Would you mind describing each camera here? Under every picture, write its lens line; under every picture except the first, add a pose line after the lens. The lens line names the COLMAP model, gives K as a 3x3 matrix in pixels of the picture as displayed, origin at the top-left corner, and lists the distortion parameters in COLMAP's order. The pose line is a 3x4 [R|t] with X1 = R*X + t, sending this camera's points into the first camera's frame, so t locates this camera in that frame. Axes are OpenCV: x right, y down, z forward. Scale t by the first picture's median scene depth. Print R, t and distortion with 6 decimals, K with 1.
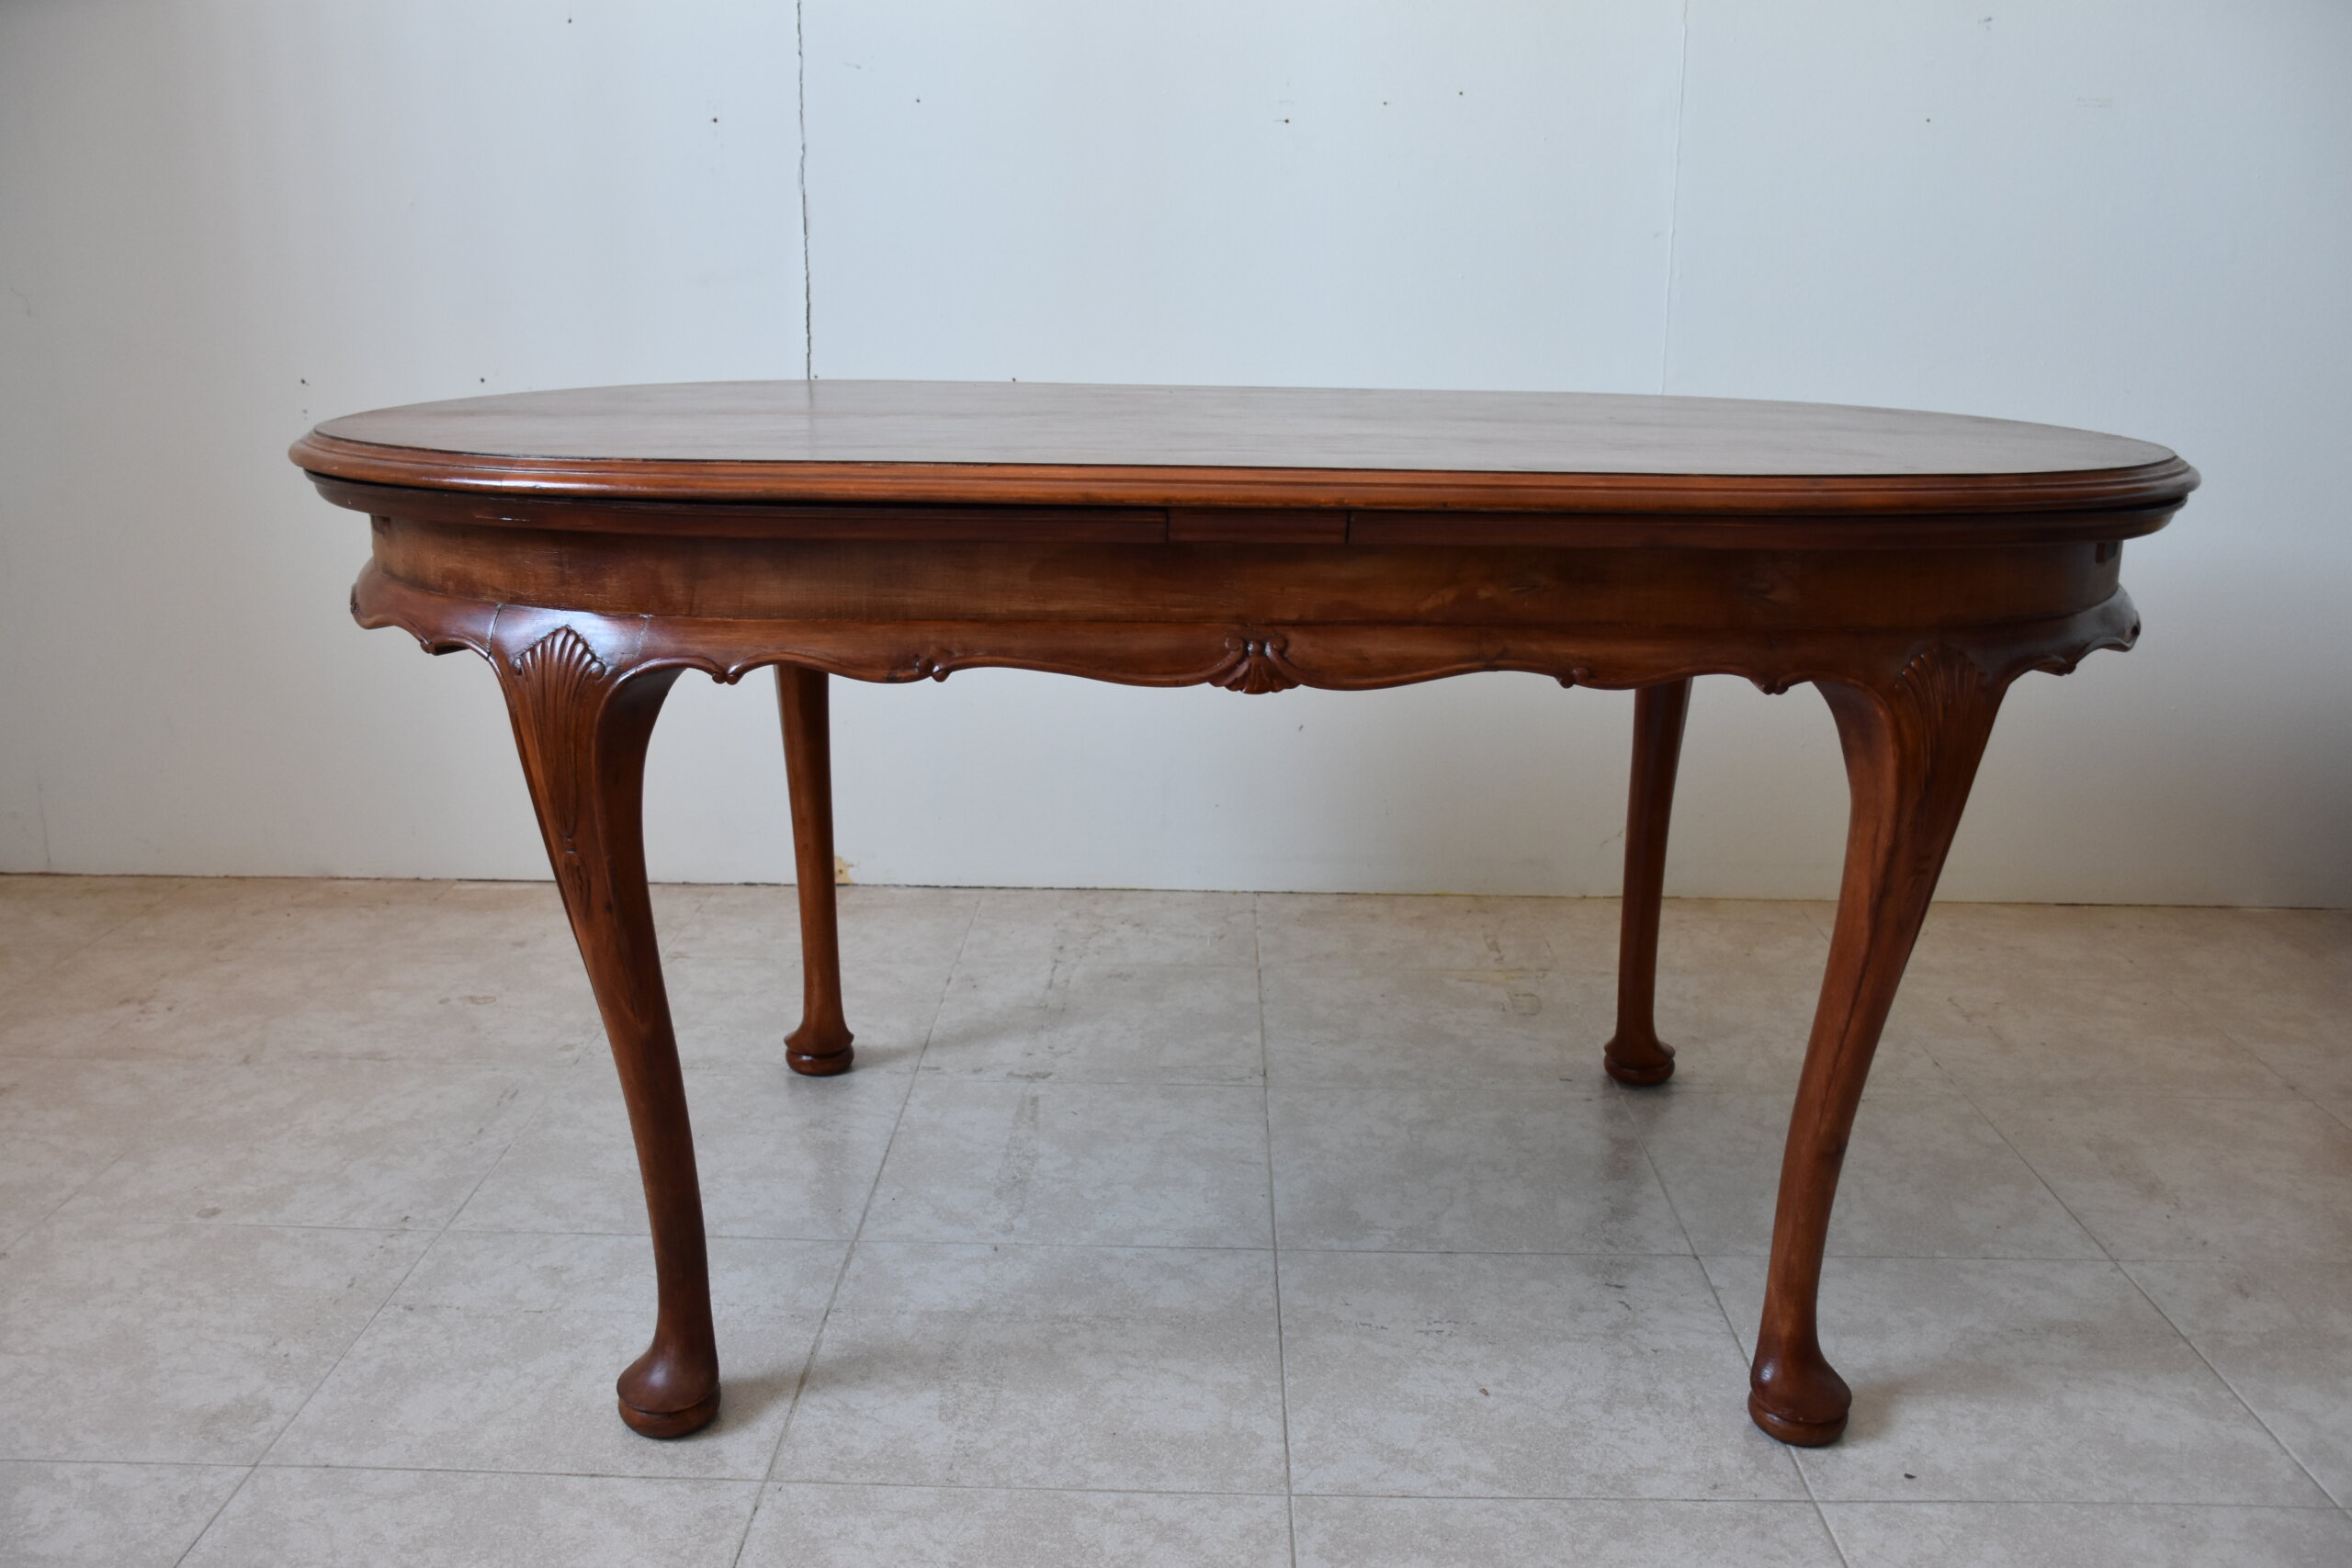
lens RADIAL K [[2039.8, 0, 1164.2], [0, 2039.8, 843.2], [0, 0, 1]] dist [-0.120403, 0.146375]
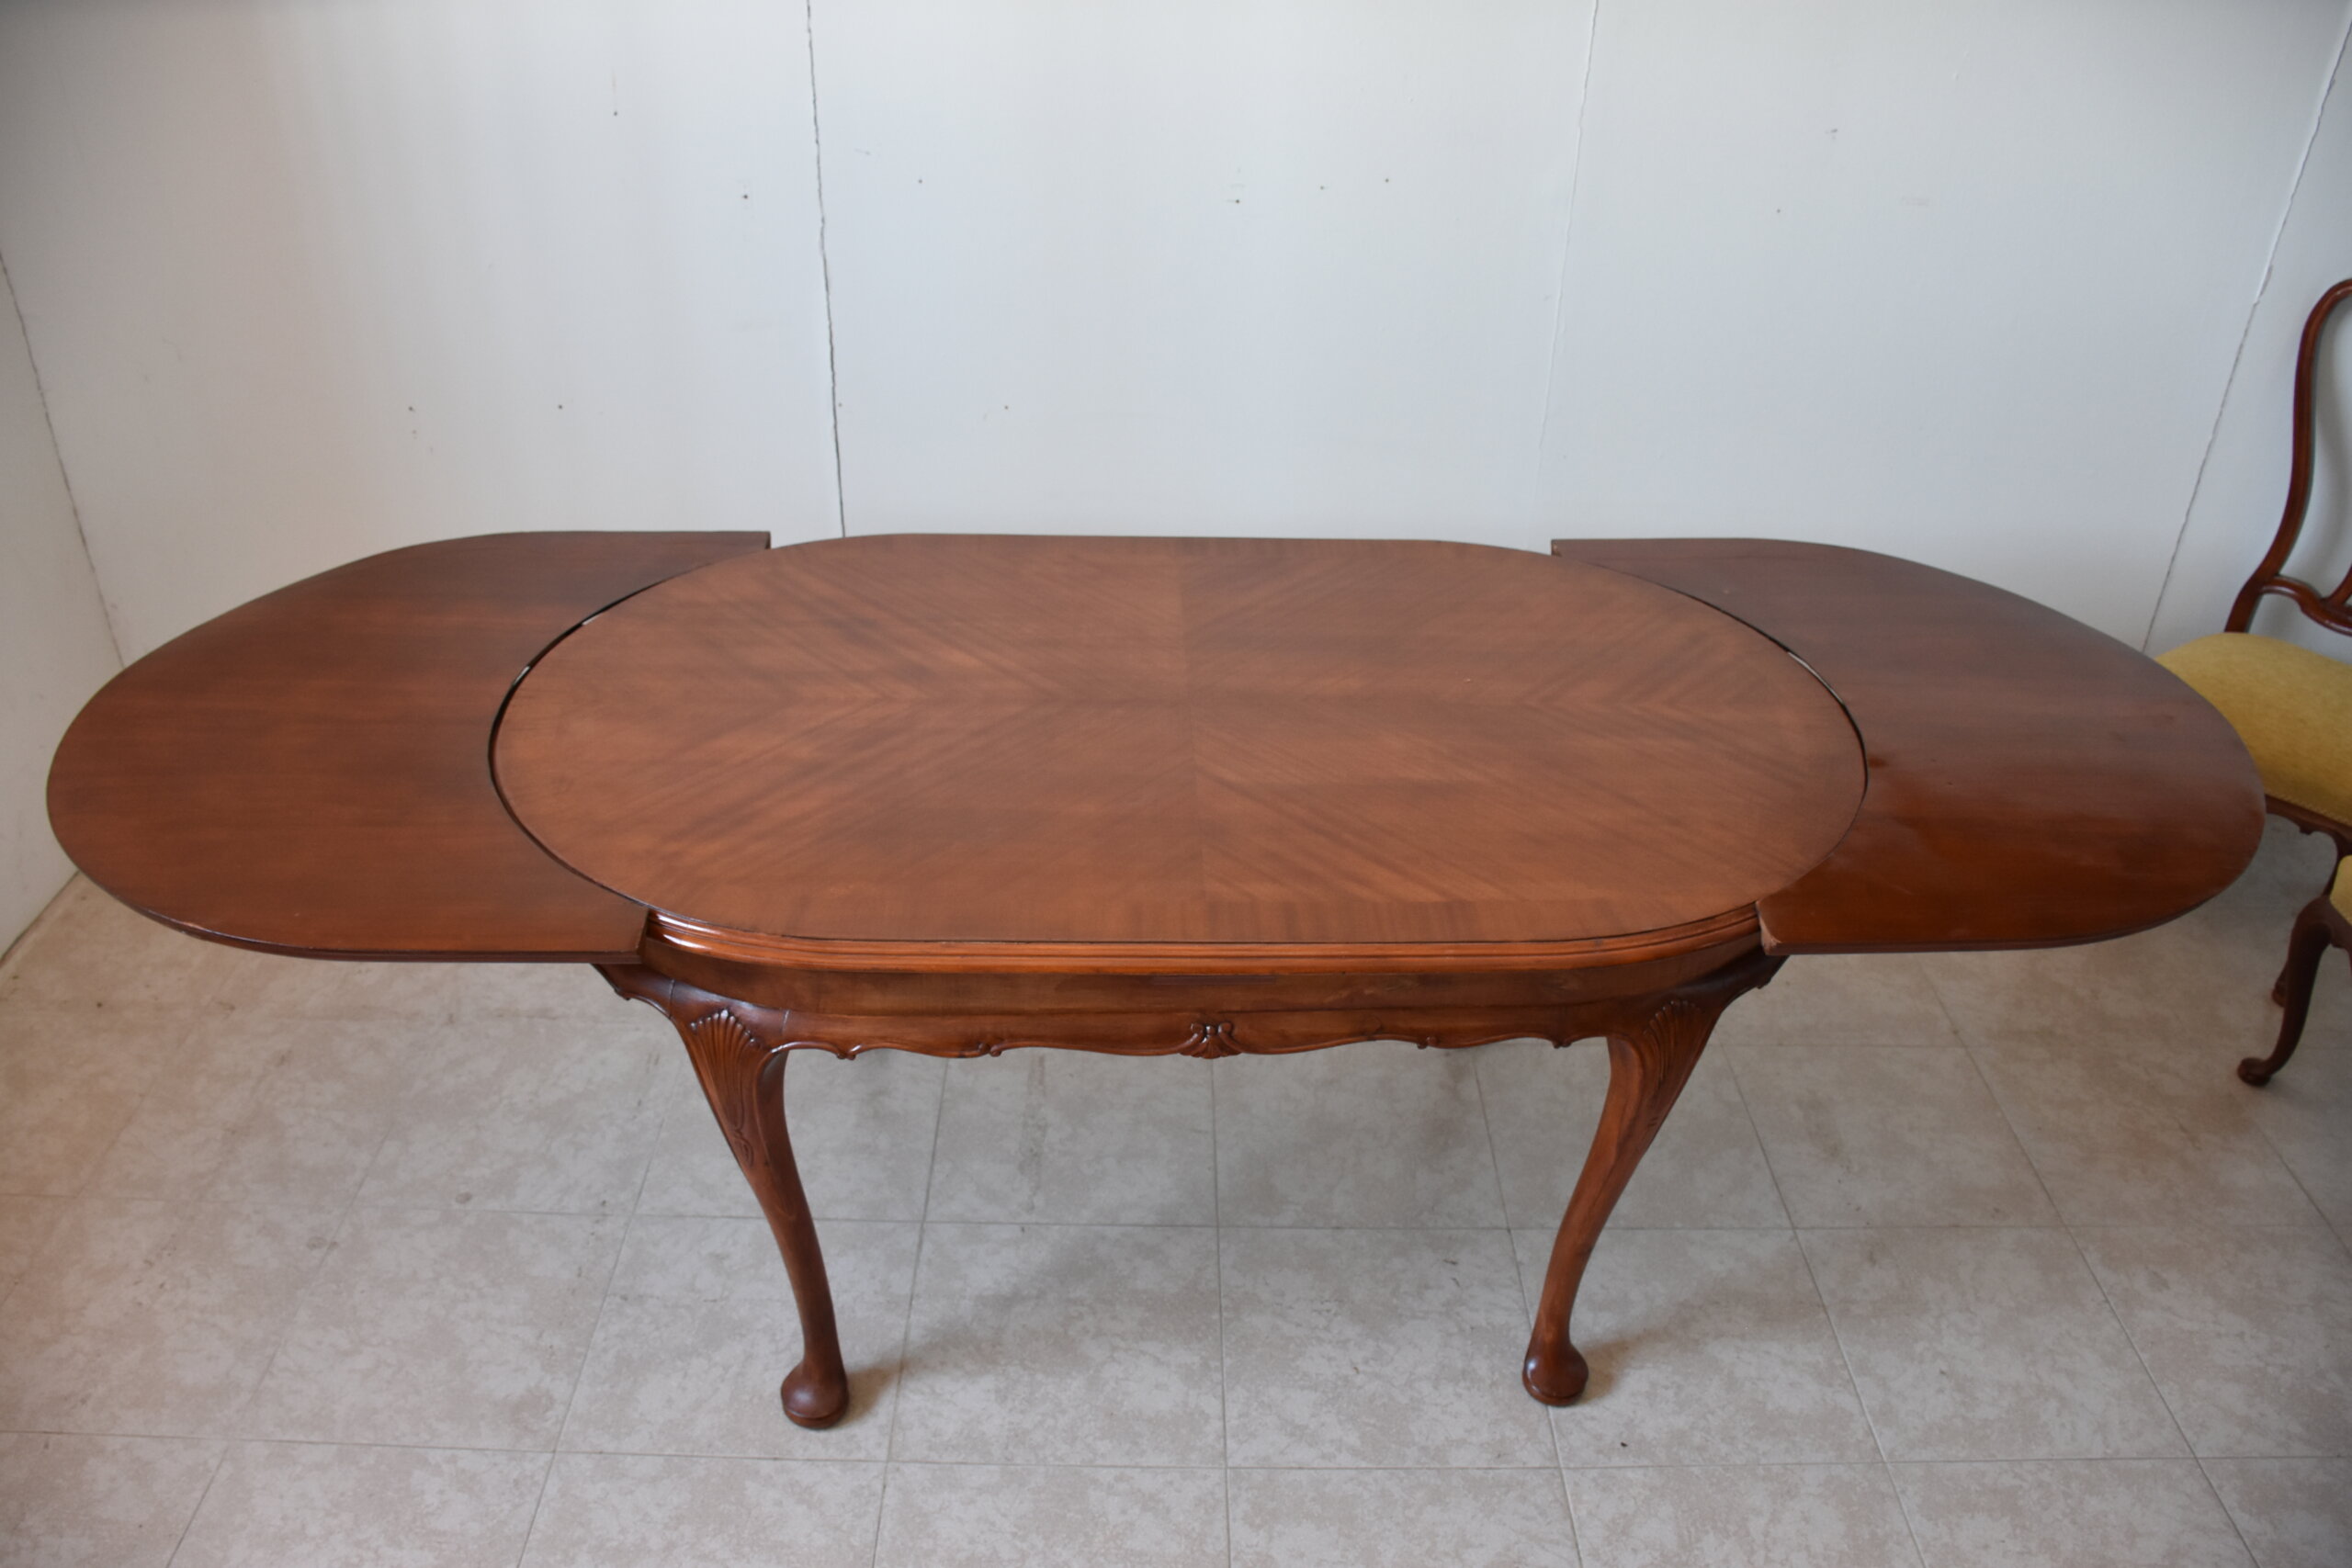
lens RADIAL K [[1834.0, 0, 1163.9], [0, 1834.0, 828.3], [0, 0, 1]] dist [-0.157661, 0.106429]
pose [[0.999613, -0.005473, 0.027280, -0.019875], [-0.002452, 0.959323, 0.282300, -0.510389], [-0.027715, -0.282257, 0.958938, -0.181460]]
